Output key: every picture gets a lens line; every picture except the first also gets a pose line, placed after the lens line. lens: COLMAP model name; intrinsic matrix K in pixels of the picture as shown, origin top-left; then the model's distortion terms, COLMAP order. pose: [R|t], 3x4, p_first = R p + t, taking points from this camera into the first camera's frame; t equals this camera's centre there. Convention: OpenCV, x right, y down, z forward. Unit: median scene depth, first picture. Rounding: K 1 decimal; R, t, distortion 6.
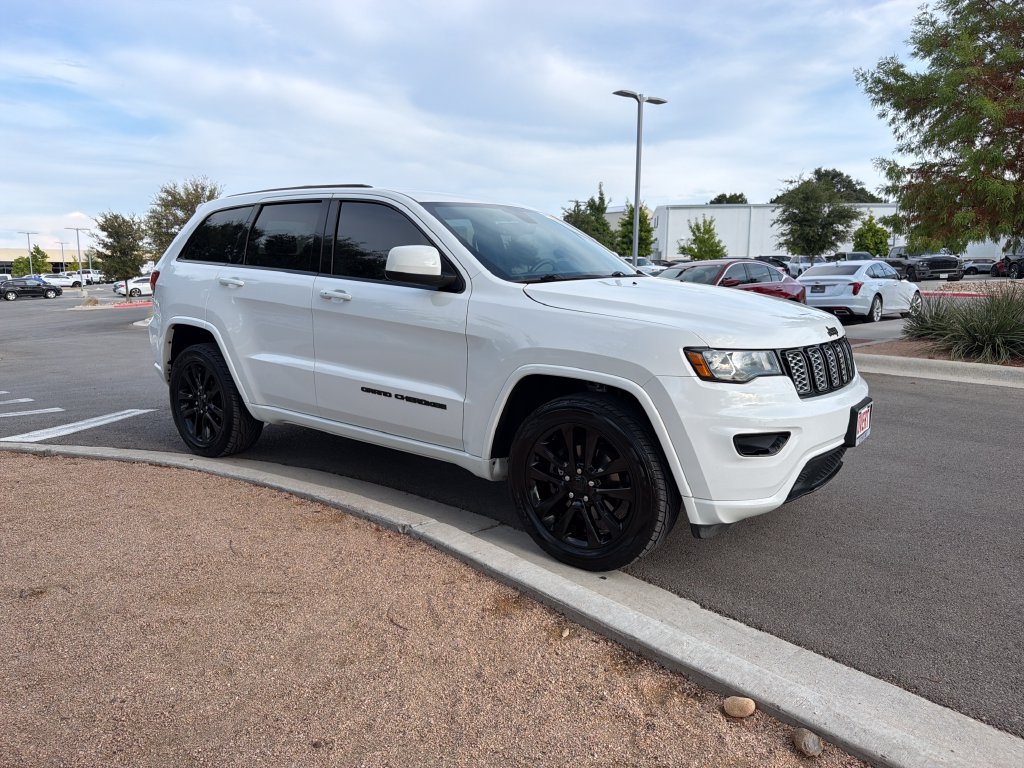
lens RADIAL K [[714.4, 0, 506.5], [0, 714.4, 392.1], [0, 0, 1]] dist [0.081198, -0.106375]
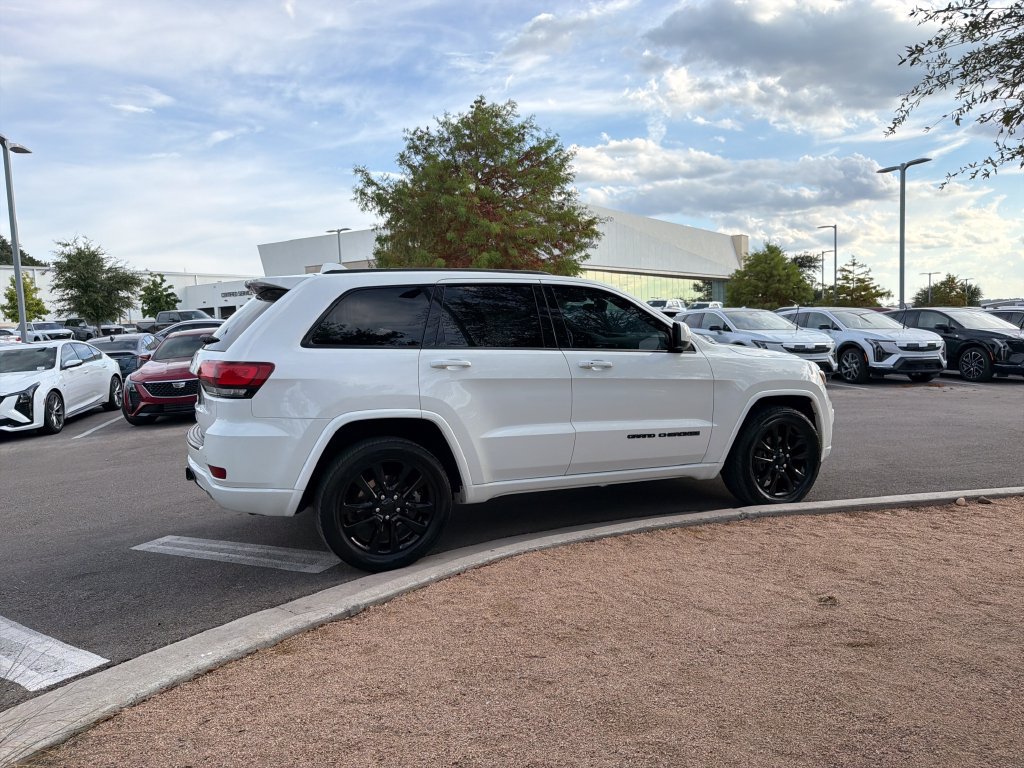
lens RADIAL K [[714.4, 0, 506.5], [0, 714.4, 392.1], [0, 0, 1]] dist [0.081198, -0.106375]
pose [[0.497949, -0.104780, 0.860853, -1.182306], [0.178402, 0.983819, 0.016552, -0.119948], [-0.848658, 0.145335, 0.508584, 0.465124]]
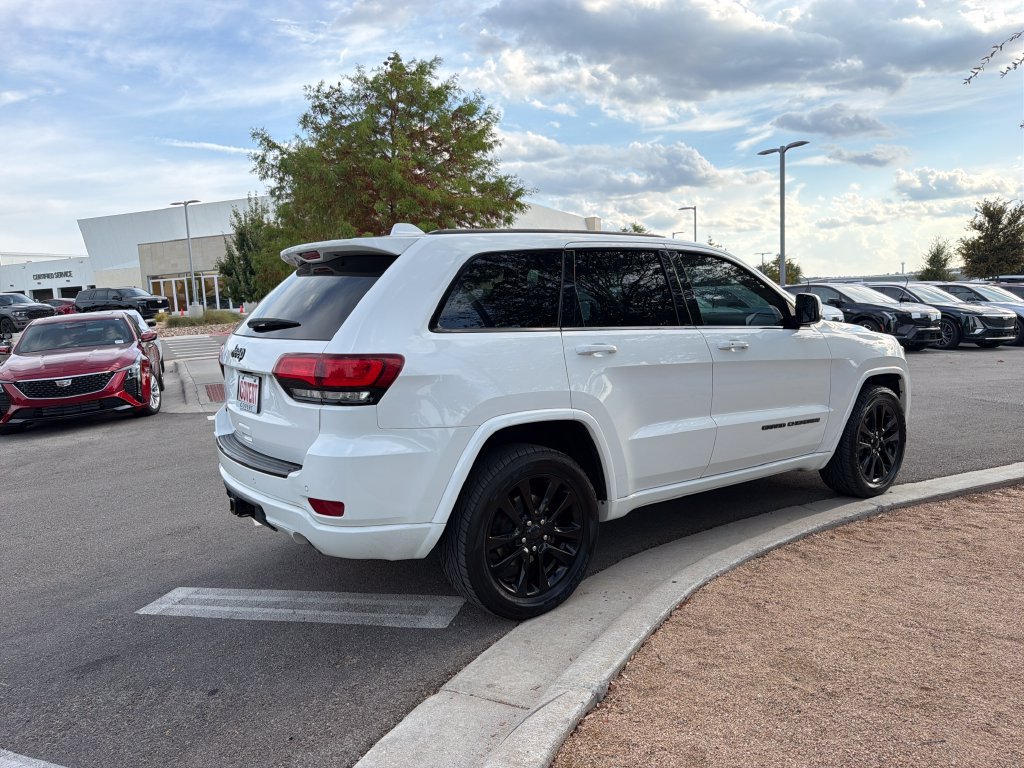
lens RADIAL K [[725.6, 0, 507.8], [0, 725.6, 386.4], [0, 0, 1]] dist [0.006130, -0.004432]
pose [[0.304244, -0.135464, 0.942913, -1.146643], [0.203631, 0.976206, 0.074543, -0.192450], [-0.930575, 0.169327, 0.324589, 0.859179]]
